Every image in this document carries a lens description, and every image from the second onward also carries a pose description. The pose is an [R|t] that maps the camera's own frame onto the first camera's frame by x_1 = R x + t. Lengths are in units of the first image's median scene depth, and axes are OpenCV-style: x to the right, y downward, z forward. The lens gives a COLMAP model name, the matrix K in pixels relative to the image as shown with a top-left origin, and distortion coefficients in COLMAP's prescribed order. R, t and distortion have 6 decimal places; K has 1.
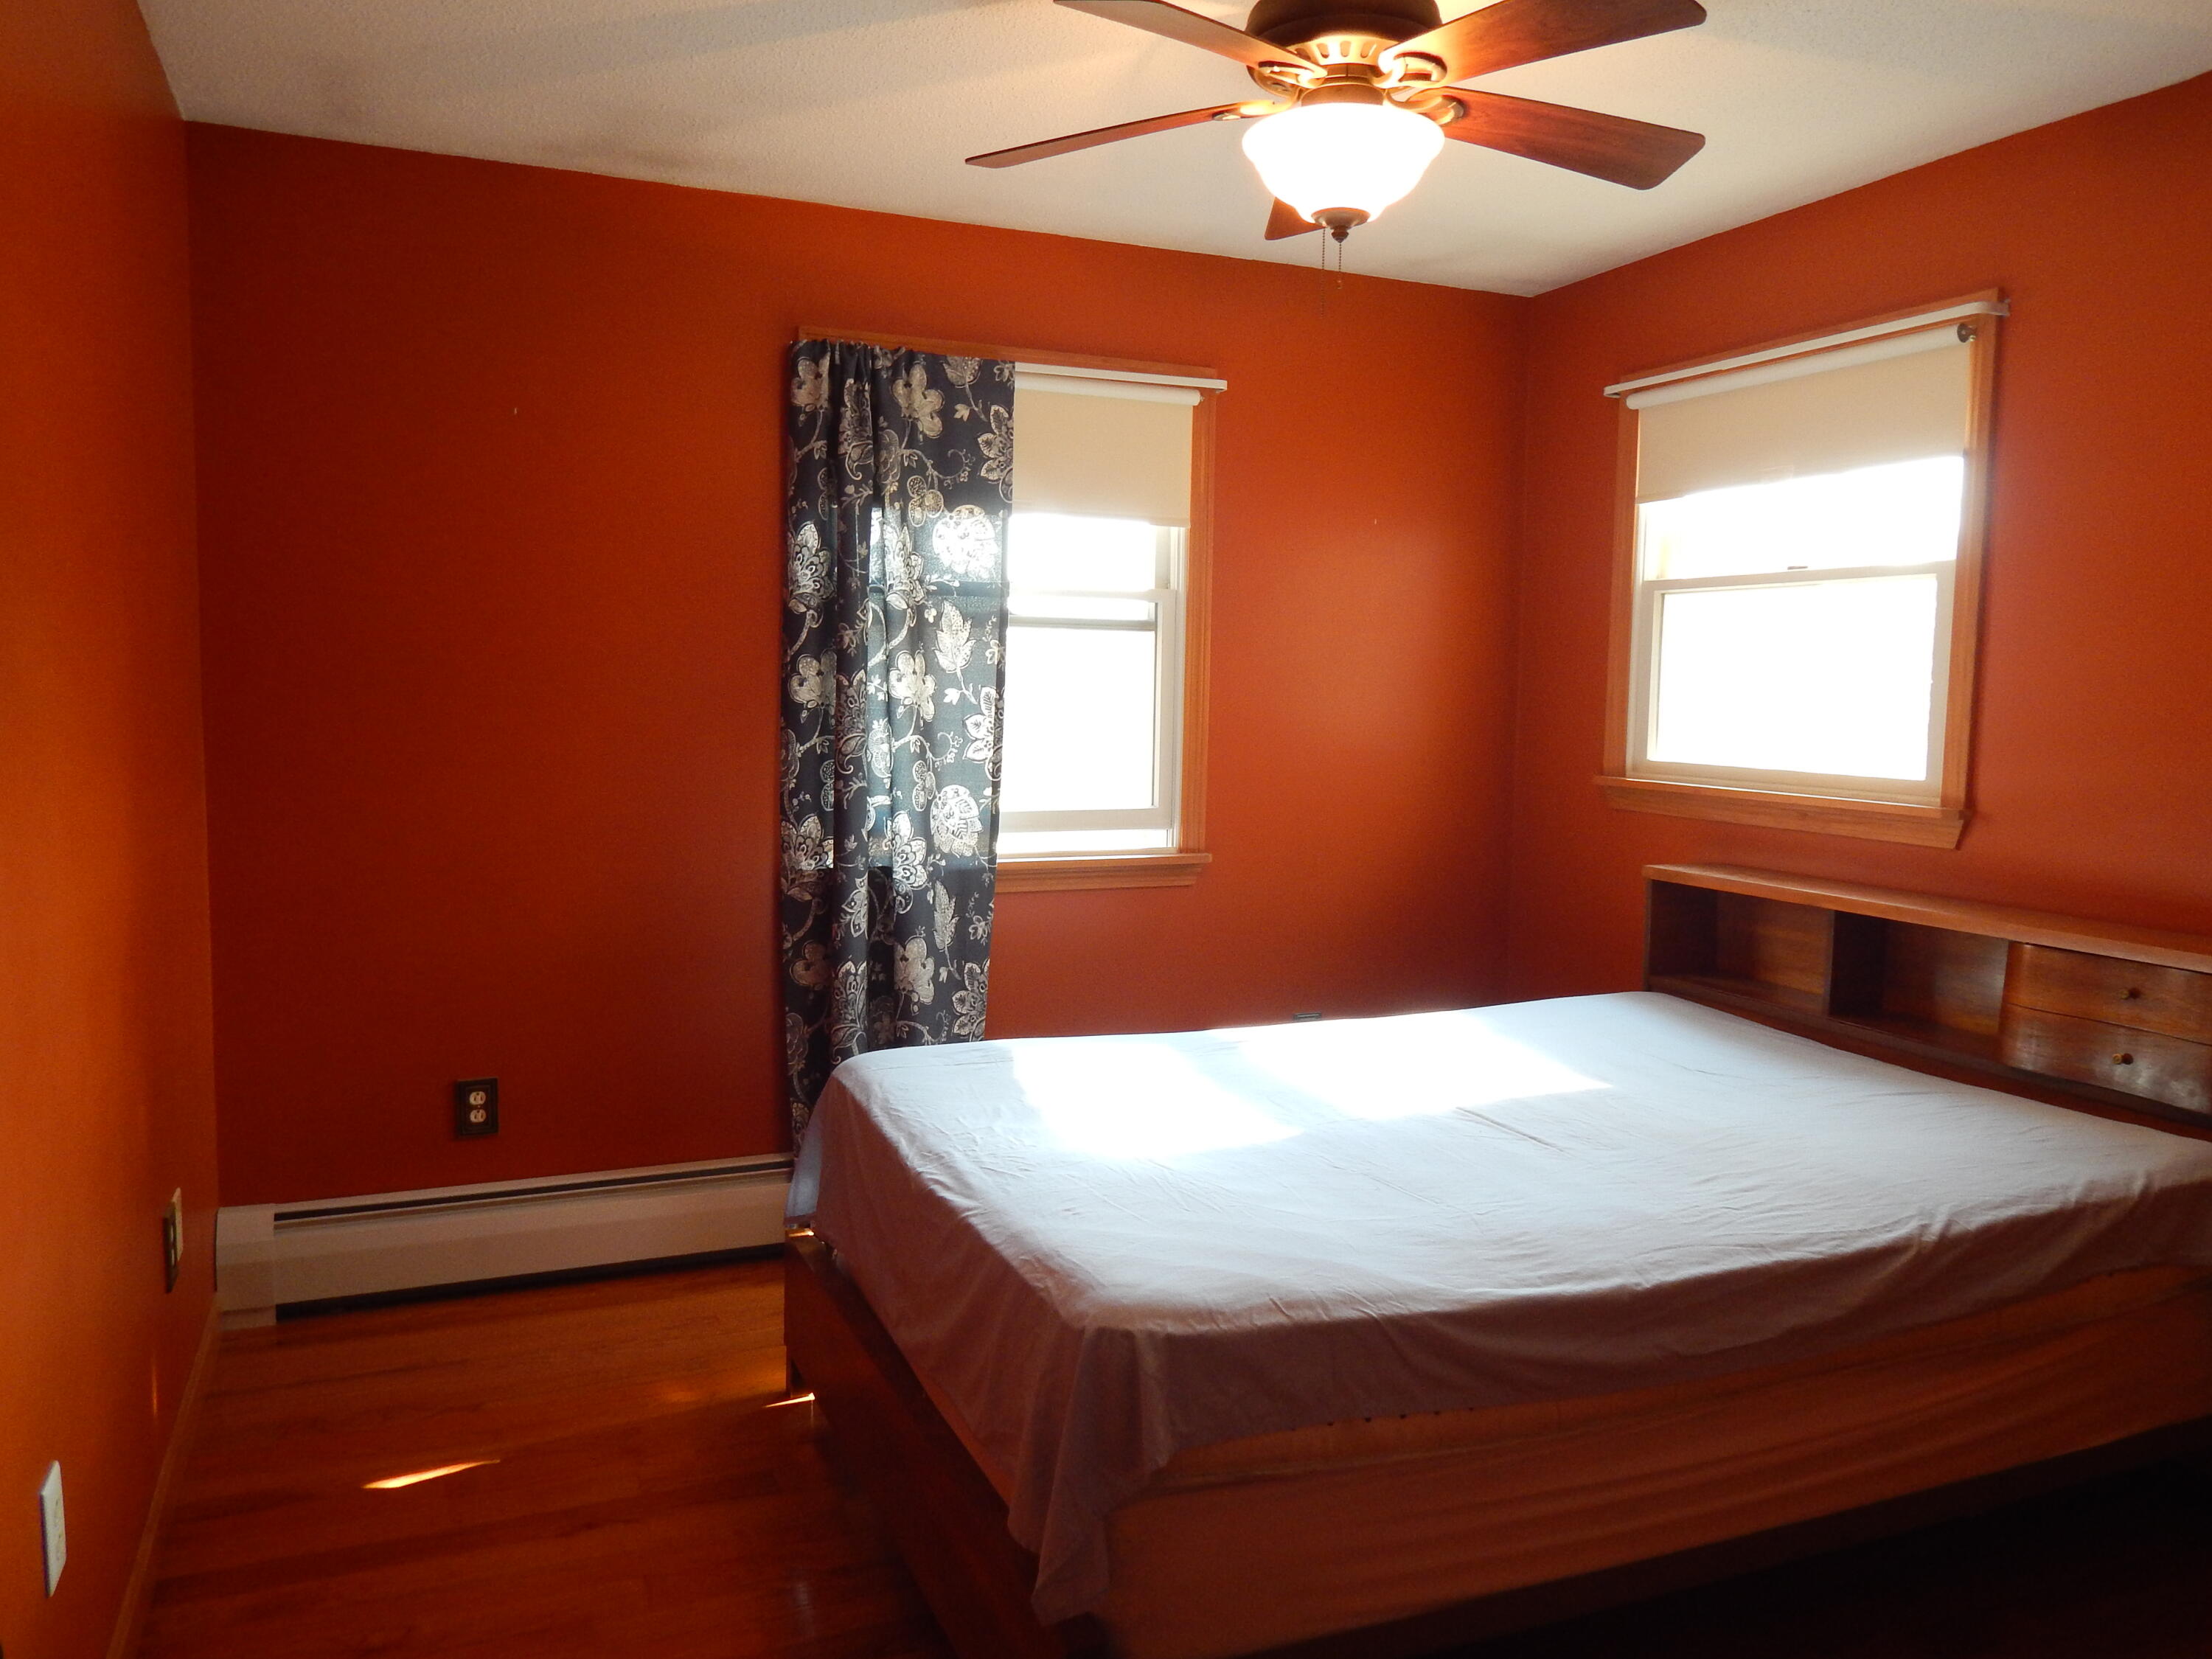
lens RADIAL K [[1575.5, 0, 1106.4], [0, 1575.5, 830.1], [0, 0, 1]] dist [0.013546, 0.003709]
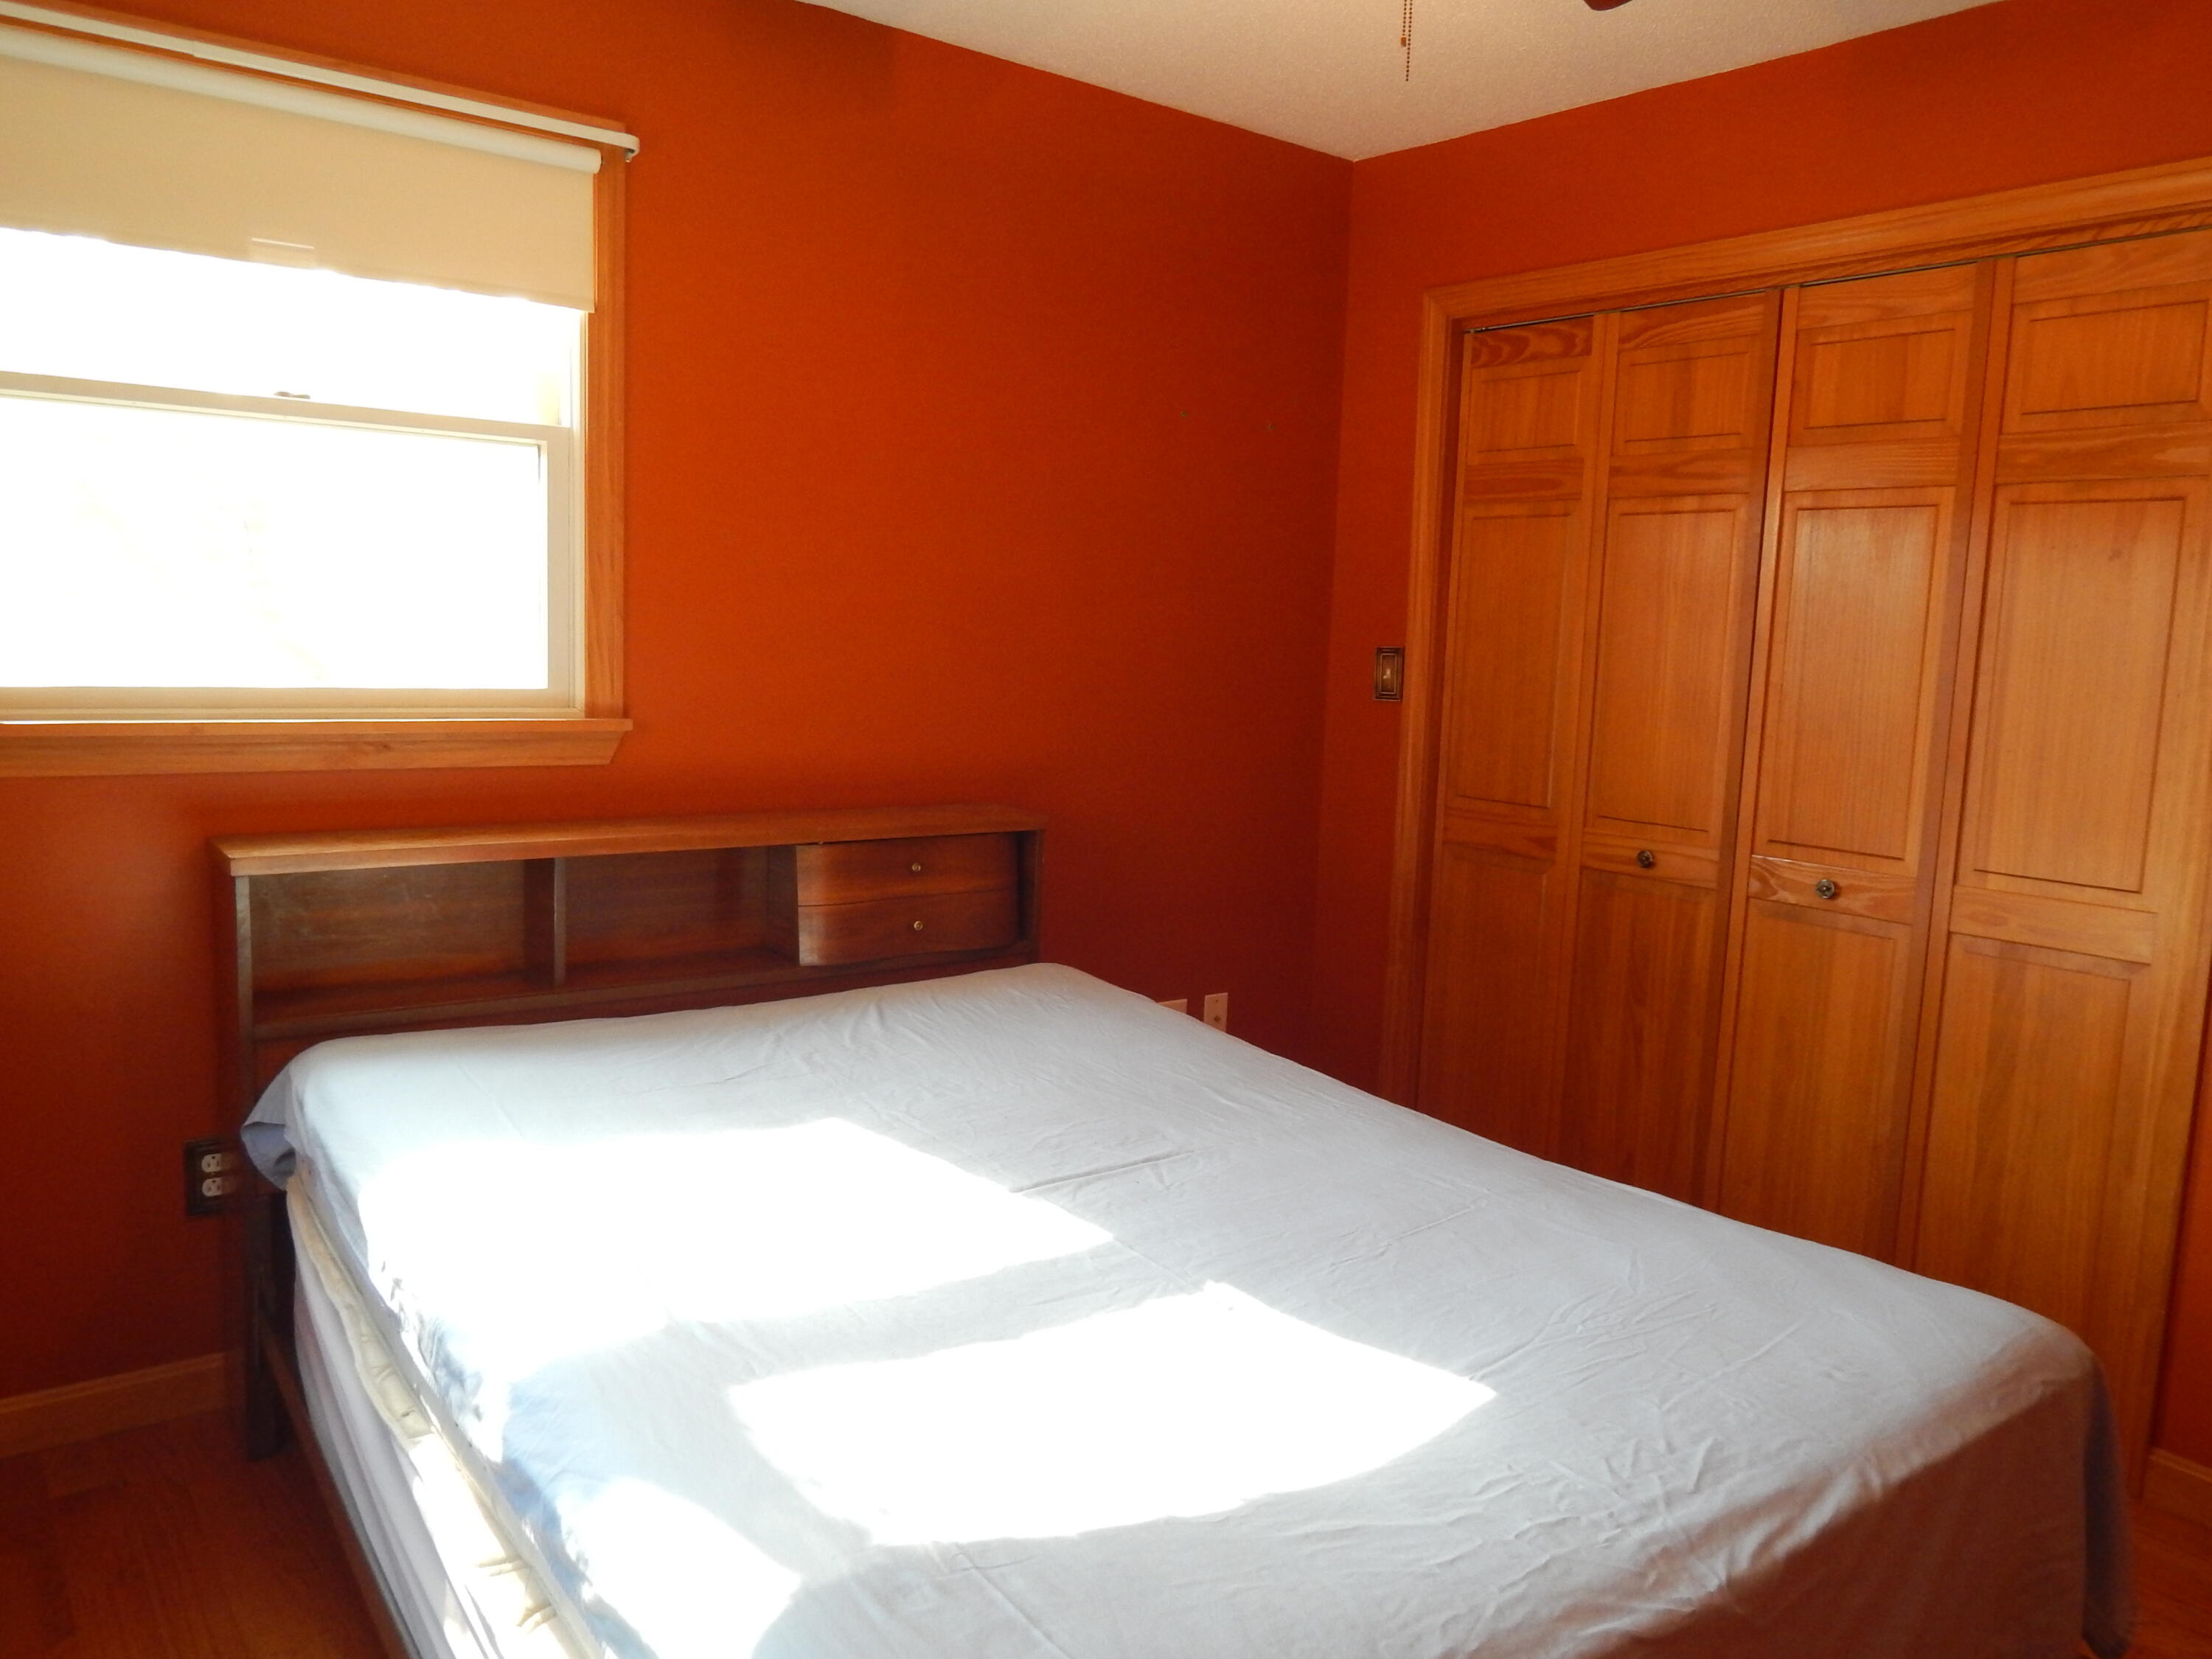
lens RADIAL K [[1575.5, 0, 1108.2], [0, 1575.5, 821.7], [0, 0, 1]] dist [0.013546, 0.003709]
pose [[-0.235451, -0.159907, 0.958641, -0.523615], [0.040741, 0.983881, 0.174123, -0.134492], [-0.971032, 0.080054, -0.225141, 1.255927]]
